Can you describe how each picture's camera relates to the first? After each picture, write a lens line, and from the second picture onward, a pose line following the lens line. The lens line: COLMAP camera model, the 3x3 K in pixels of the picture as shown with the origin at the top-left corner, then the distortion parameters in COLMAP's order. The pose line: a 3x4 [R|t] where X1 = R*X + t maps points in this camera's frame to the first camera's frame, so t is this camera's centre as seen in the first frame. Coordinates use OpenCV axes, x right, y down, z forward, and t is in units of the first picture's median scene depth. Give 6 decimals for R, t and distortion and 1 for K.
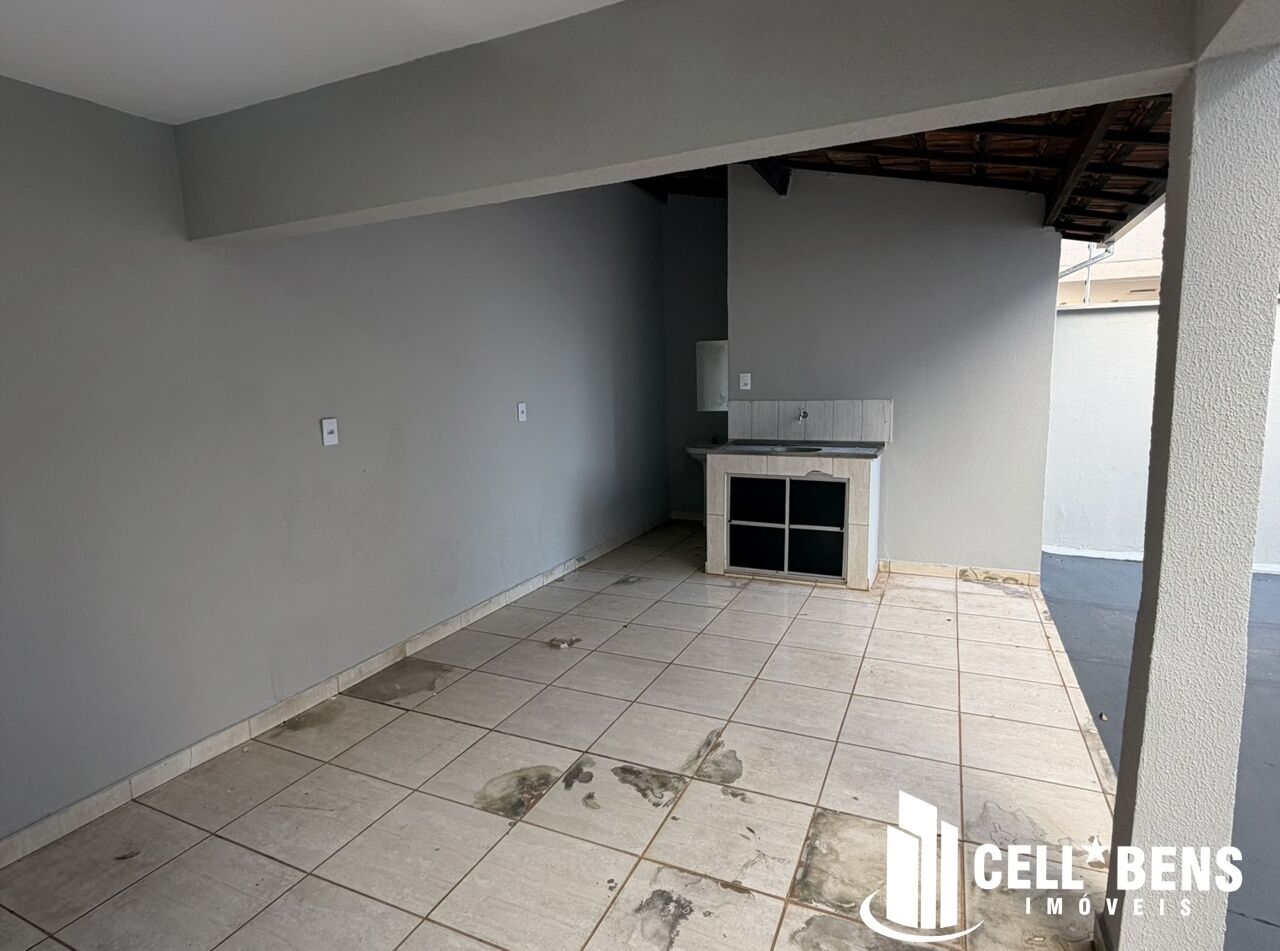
lens RADIAL K [[680.2, 0, 640.0], [0, 680.2, 475.5], [0, 0, 1]] dist [-0.004497, 0.001627]
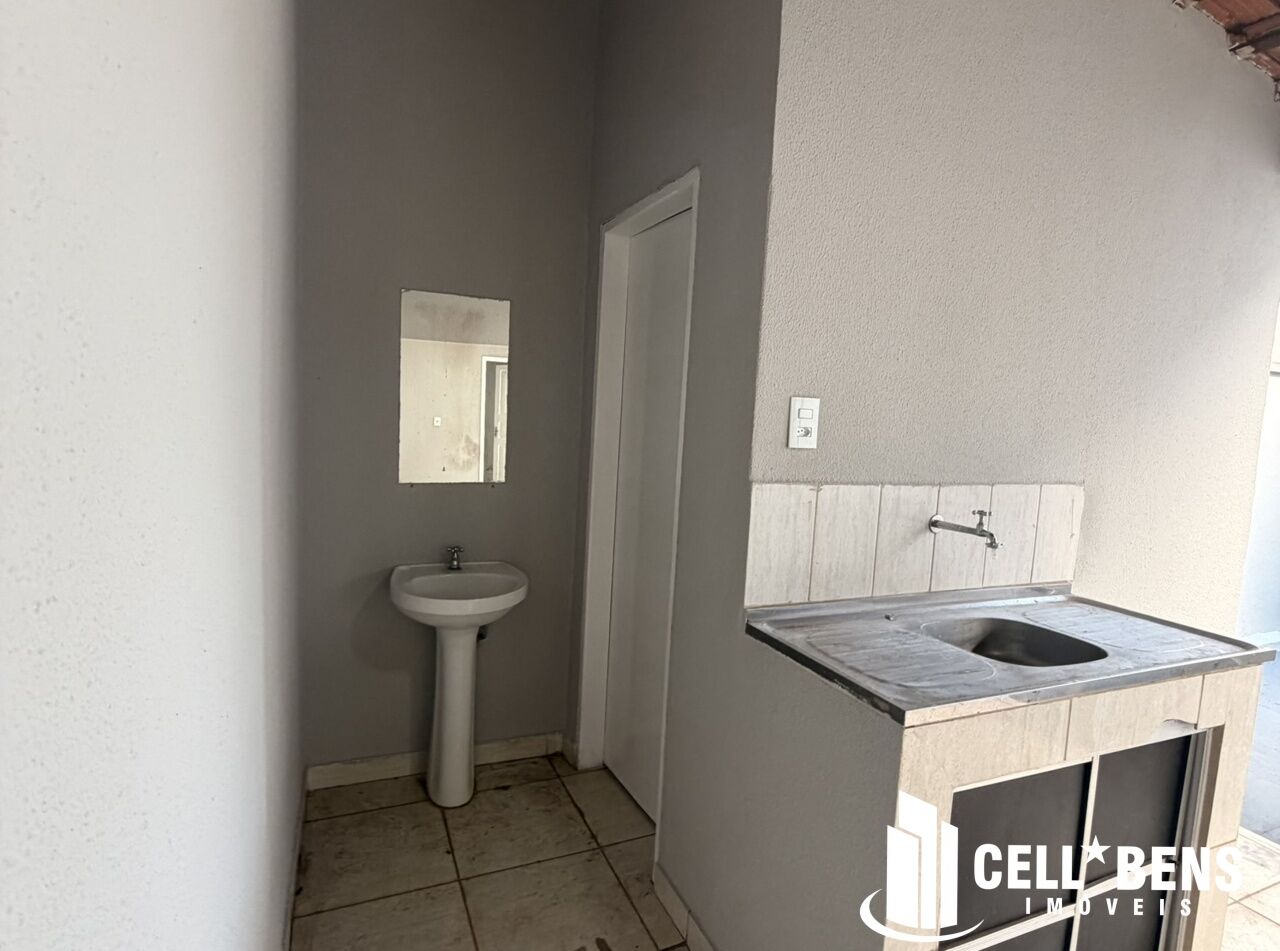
lens RADIAL K [[680.2, 0, 640.0], [0, 680.2, 475.5], [0, 0, 1]] dist [-0.004497, 0.001627]
pose [[0.665919, -0.008359, 0.745977, -0.130628], [0.041604, 0.998797, -0.025947, -0.109228], [-0.744863, 0.048314, 0.665466, 0.850548]]
